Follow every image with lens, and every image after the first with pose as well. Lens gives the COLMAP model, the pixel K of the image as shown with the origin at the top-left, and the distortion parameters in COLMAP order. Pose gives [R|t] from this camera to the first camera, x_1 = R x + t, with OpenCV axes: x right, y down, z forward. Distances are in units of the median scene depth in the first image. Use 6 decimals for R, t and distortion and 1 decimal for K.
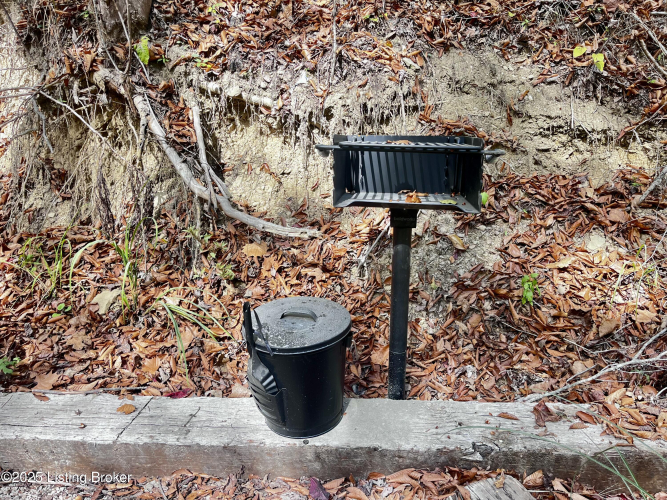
lens RADIAL K [[502.1, 0, 333.9], [0, 502.1, 249.2], [0, 0, 1]] dist [0.013902, -0.003534]
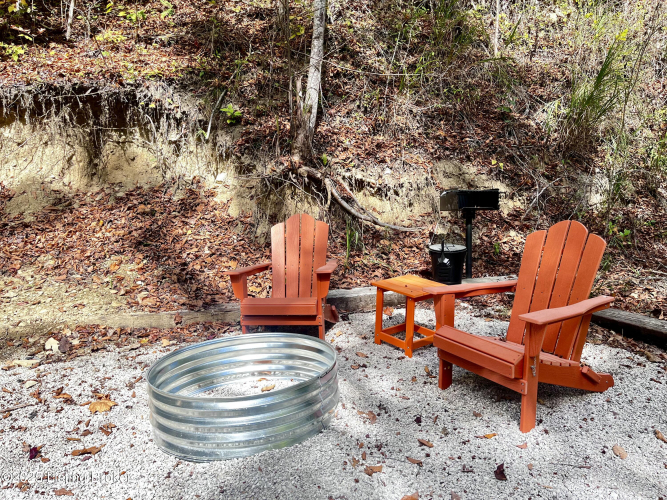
lens RADIAL K [[502.1, 0, 333.0], [0, 502.1, 248.2], [0, 0, 1]] dist [0.013902, -0.003534]
pose [[0.952855, -0.038891, 0.300924, -0.991852], [0.092056, 0.982060, -0.164569, 0.351507], [-0.289125, 0.184513, 0.939341, -0.992833]]
